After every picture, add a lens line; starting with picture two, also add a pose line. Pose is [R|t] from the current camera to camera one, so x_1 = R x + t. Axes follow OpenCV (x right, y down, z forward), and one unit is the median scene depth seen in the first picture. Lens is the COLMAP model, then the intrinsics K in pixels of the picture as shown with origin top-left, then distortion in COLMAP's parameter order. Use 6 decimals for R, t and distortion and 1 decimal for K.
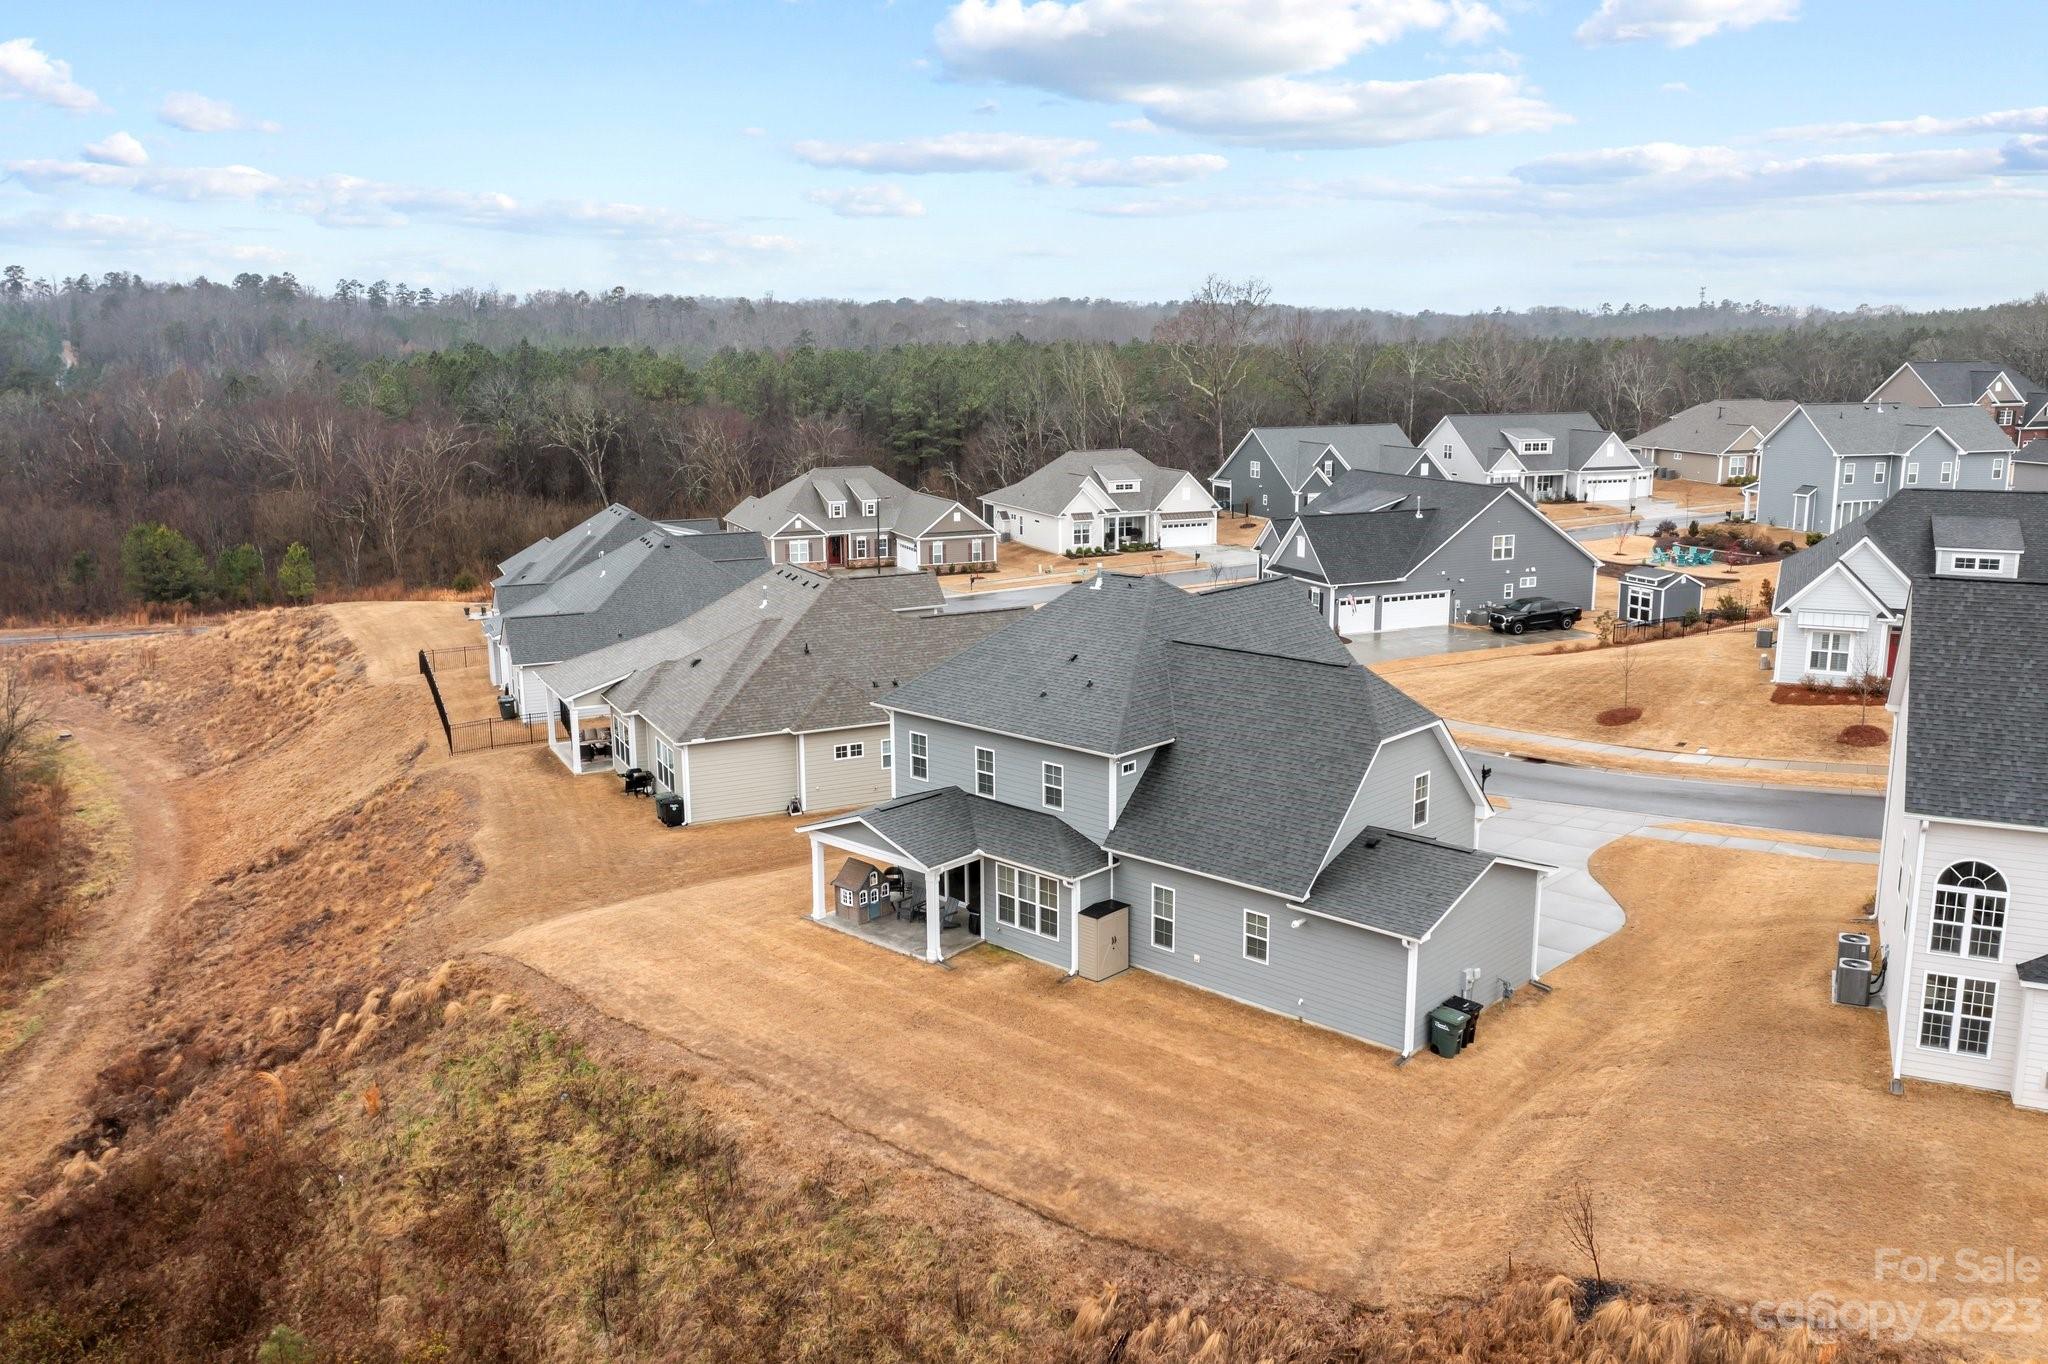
lens RADIAL K [[1668.7, 0, 1026.1], [0, 1668.7, 541.3], [0, 0, 1]] dist [0.005256, -0.004226]
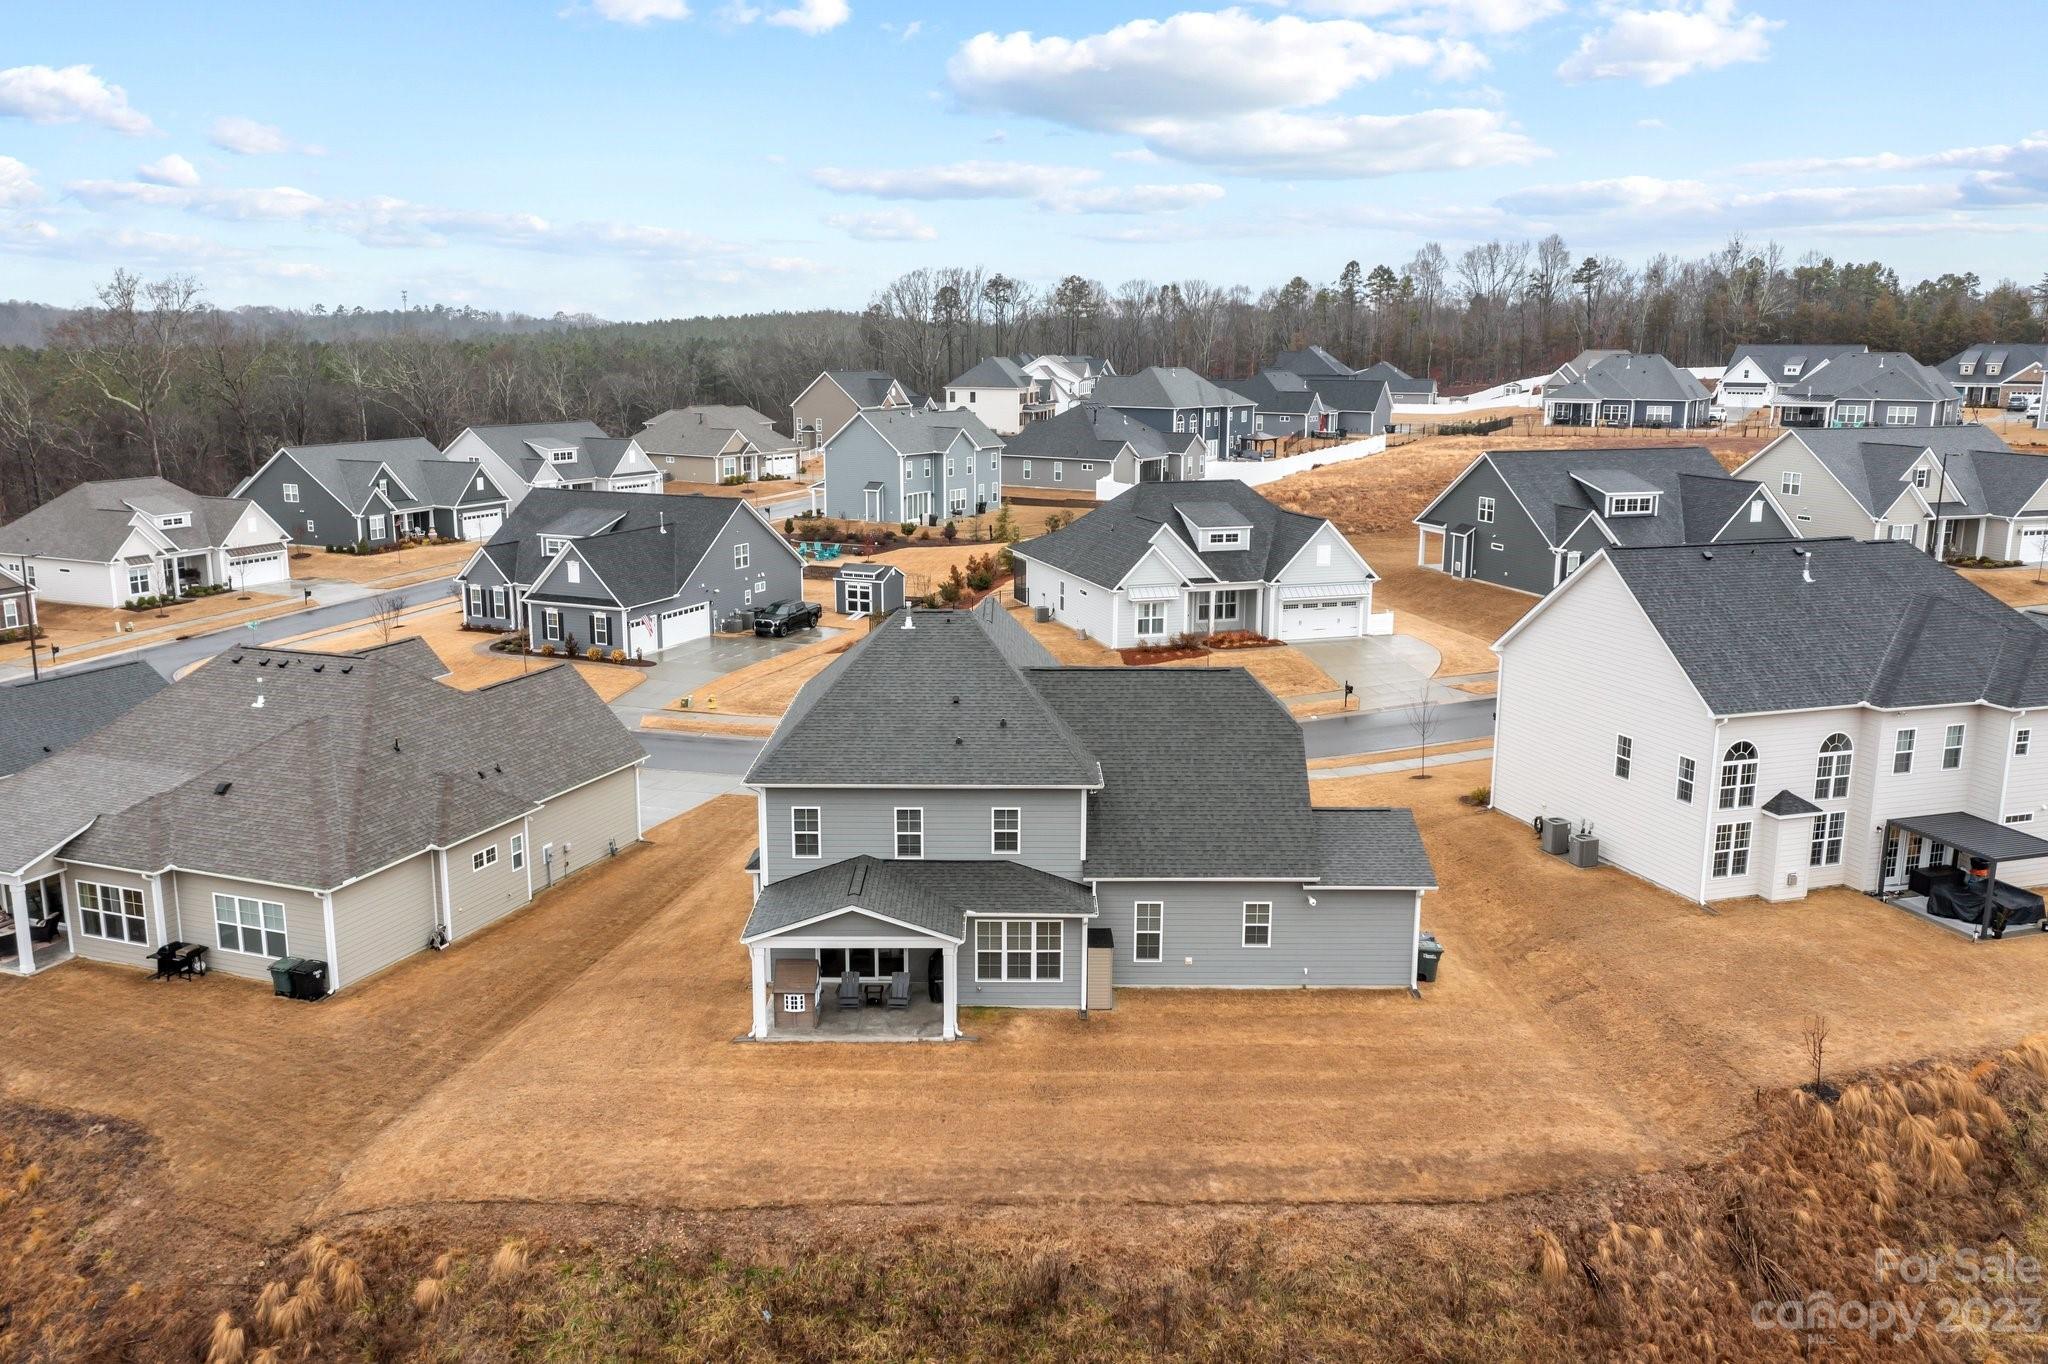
lens RADIAL K [[1638.7, 0, 1026.2], [0, 1638.7, 515.8], [0, 0, 1]] dist [-0.001229, -0.000690]
pose [[0.726638, -0.063187, 0.684109, -0.644251], [0.072574, 0.997250, 0.015025, -0.053999], [-0.683177, 0.038730, 0.729225, 0.287361]]
